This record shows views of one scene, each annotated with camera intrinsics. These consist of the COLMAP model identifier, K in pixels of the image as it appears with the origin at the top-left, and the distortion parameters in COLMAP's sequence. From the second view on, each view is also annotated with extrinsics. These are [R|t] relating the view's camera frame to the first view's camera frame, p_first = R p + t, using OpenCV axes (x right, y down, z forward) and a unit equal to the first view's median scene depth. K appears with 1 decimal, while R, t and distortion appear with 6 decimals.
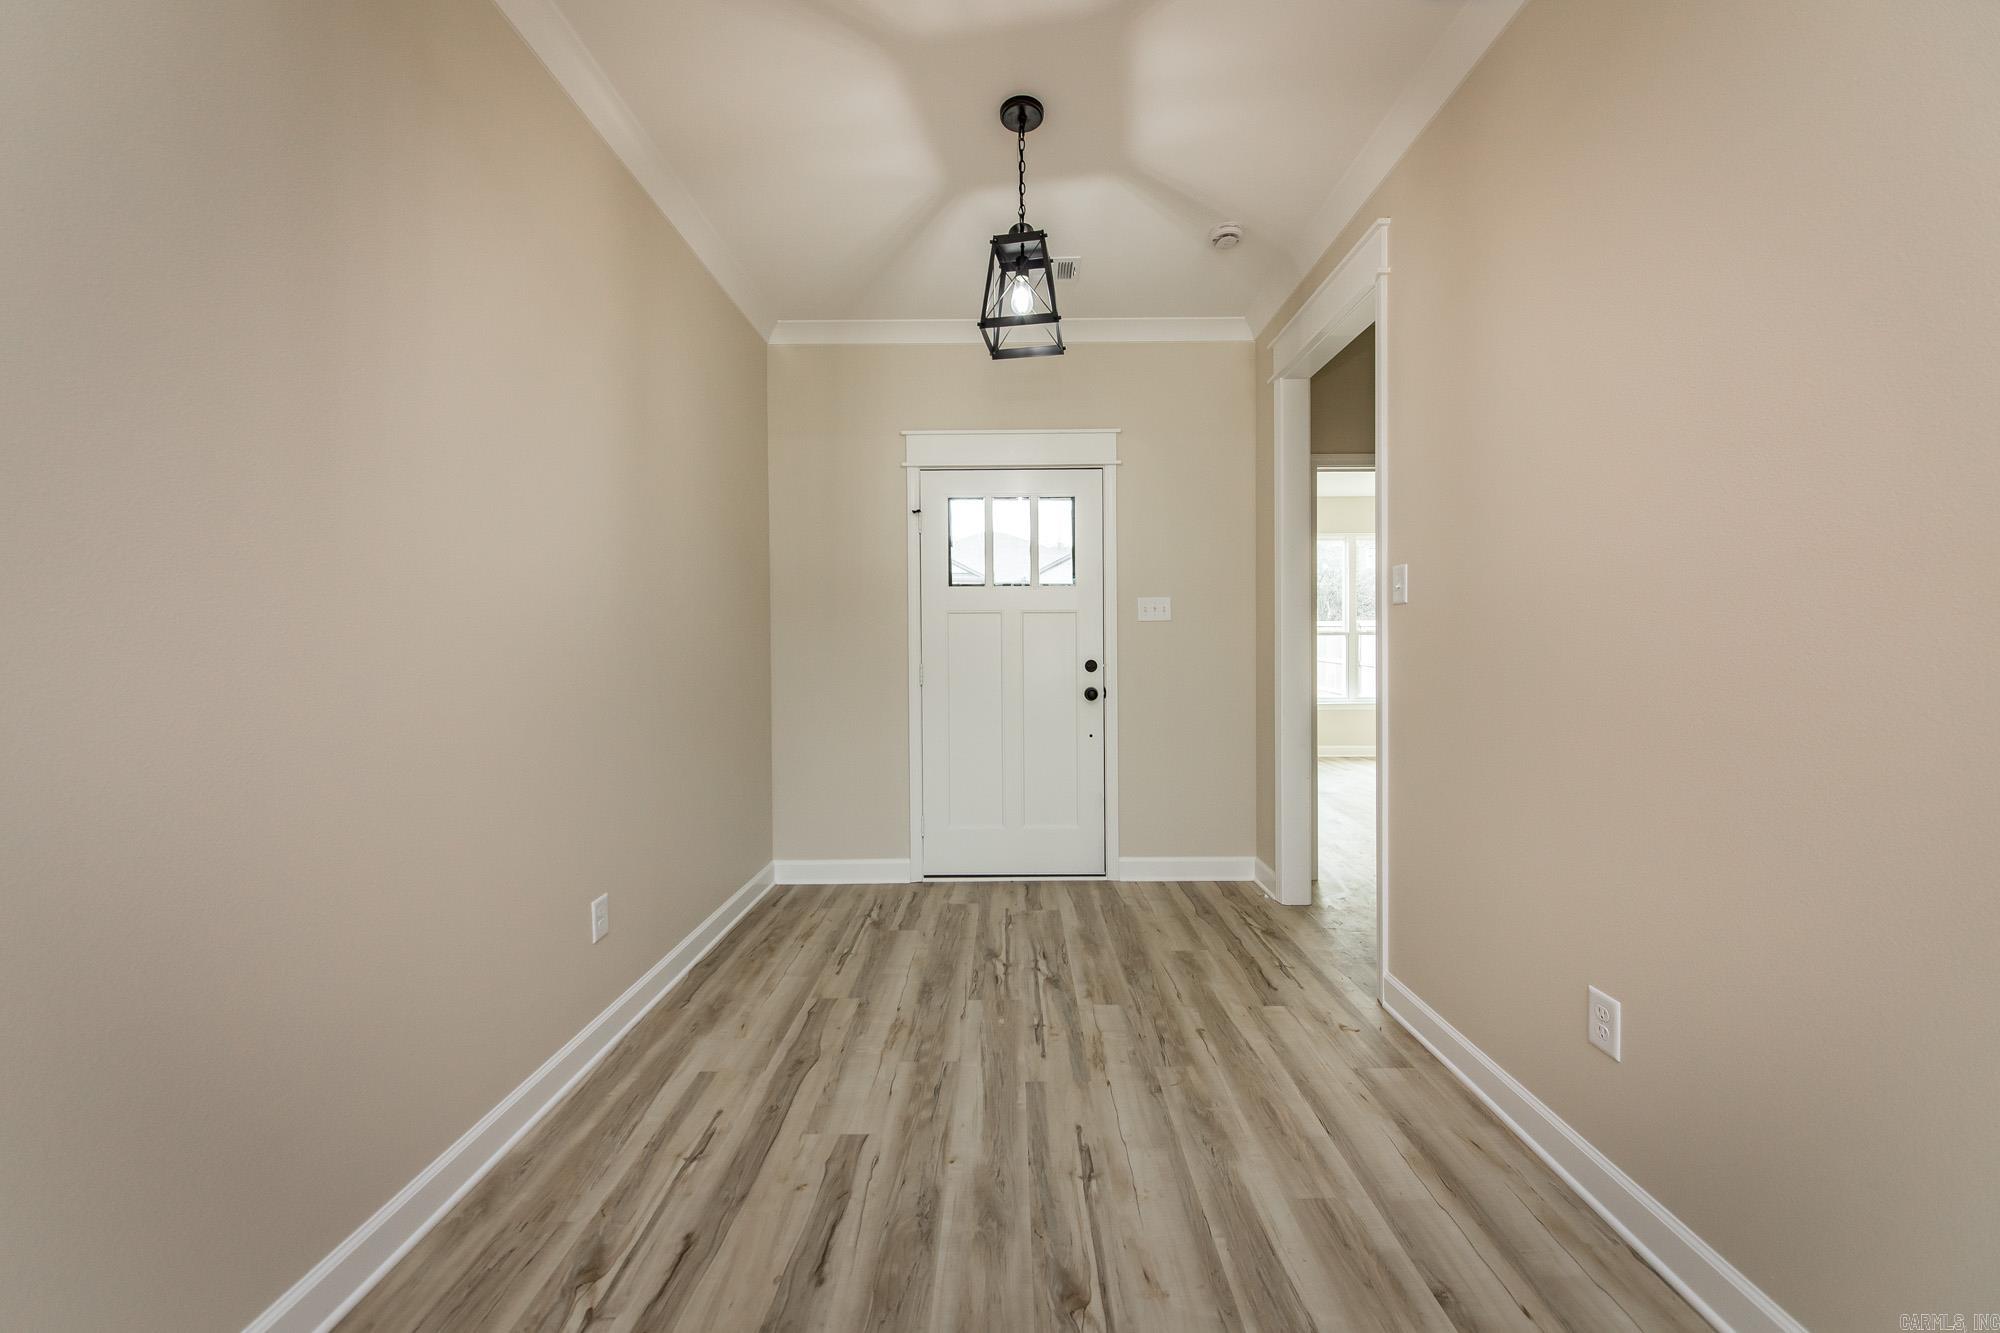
lens RADIAL K [[717.8, 0, 1000.0], [0, 717.8, 666.5], [0, 0, 1]] dist [-0.000053, 0.000032]
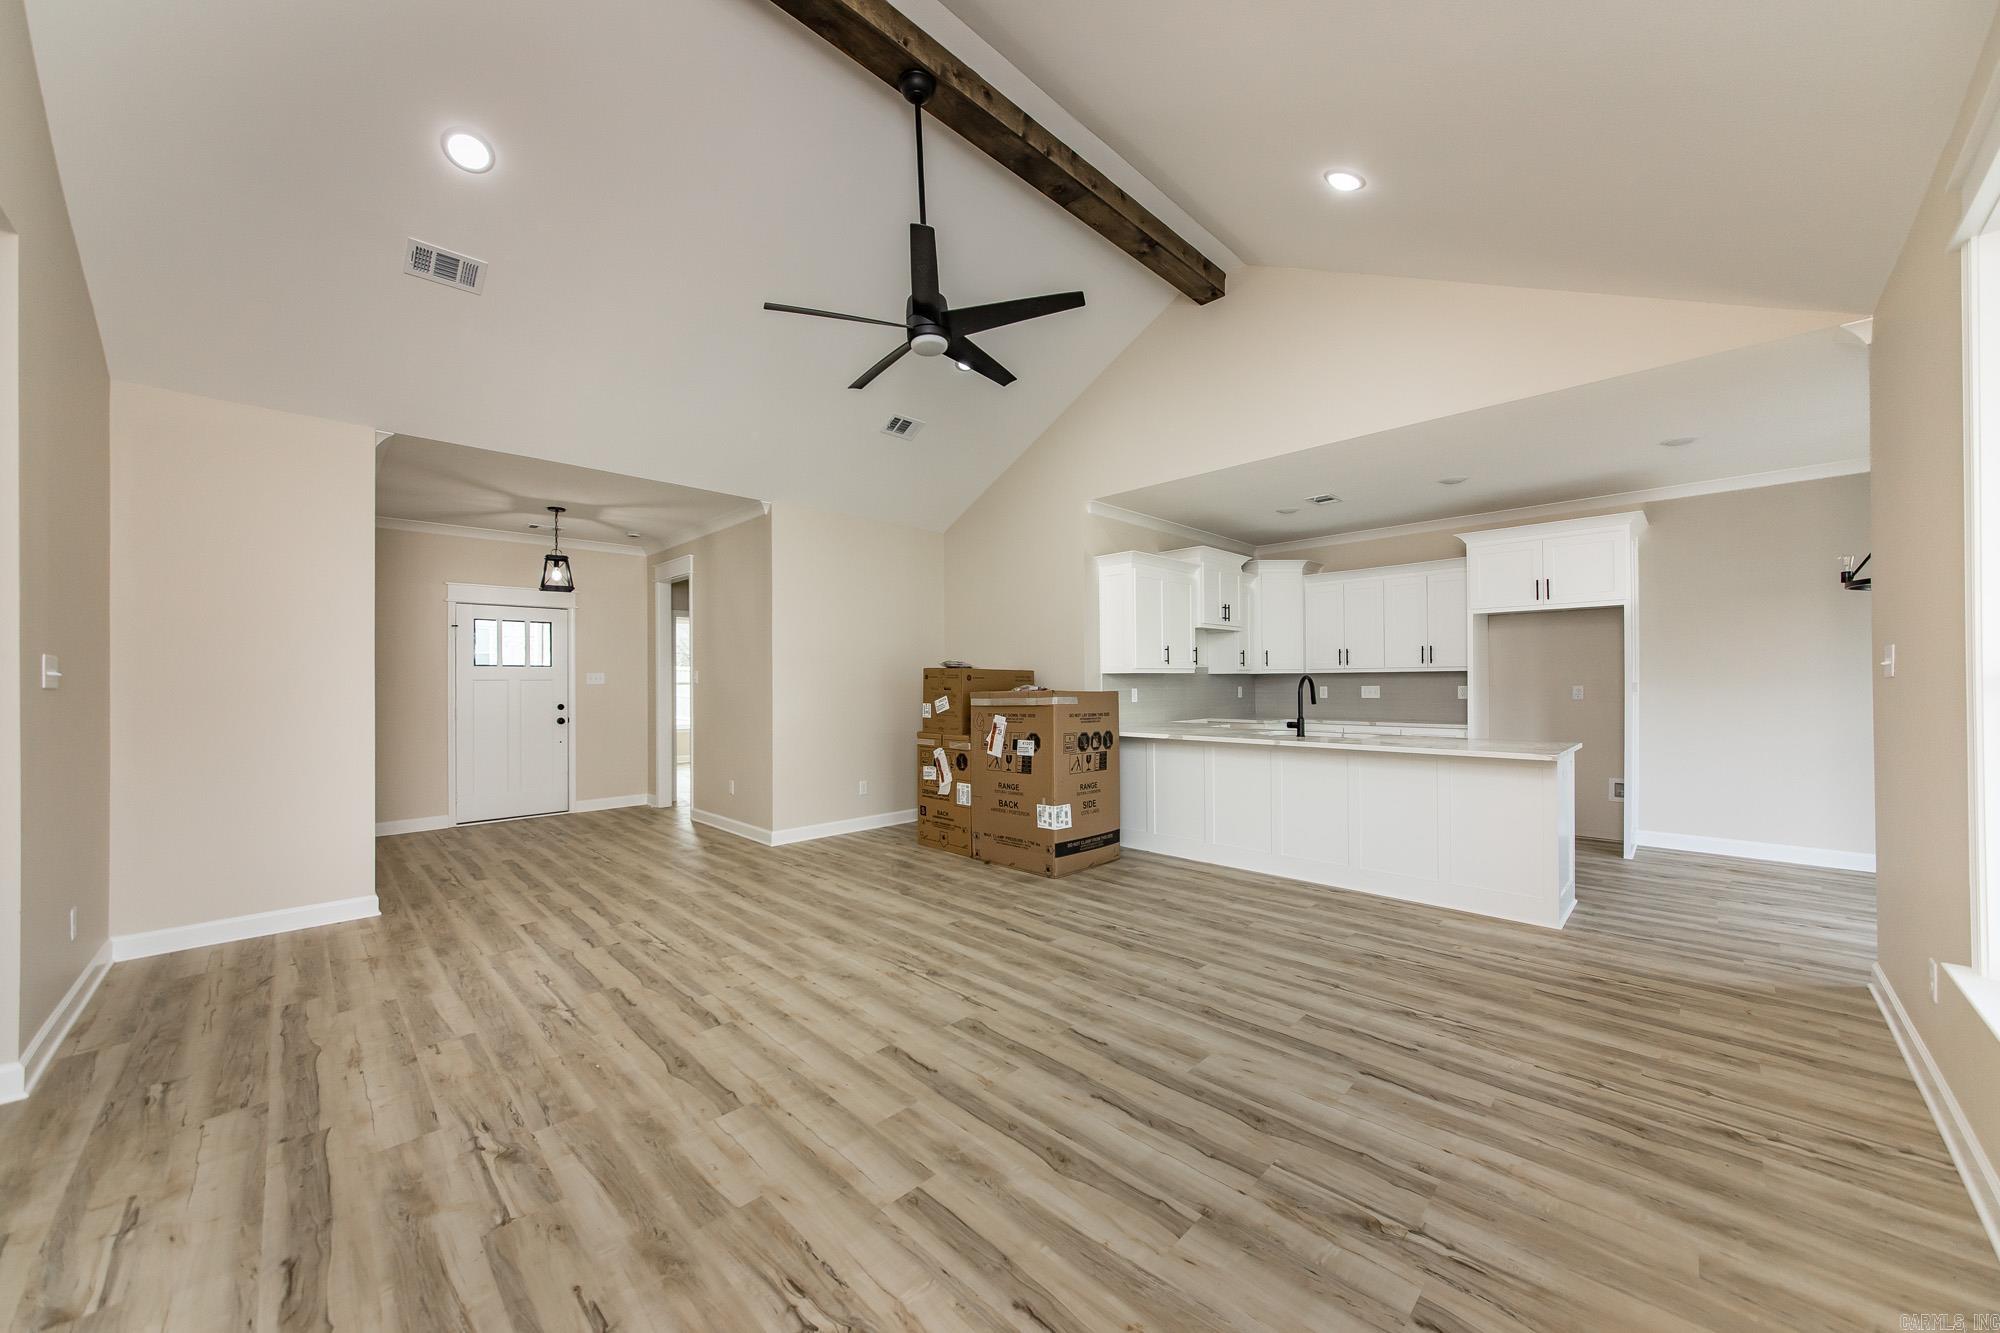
lens RADIAL K [[717.8, 0, 1000.0], [0, 717.8, 666.5], [0, 0, 1]] dist [-0.000053, 0.000032]
pose [[0.704285, 0.007688, 0.709875, -0.434685], [0.011275, 0.999694, -0.022013, -0.055815], [-0.709827, 0.023507, 0.703983, -1.287784]]
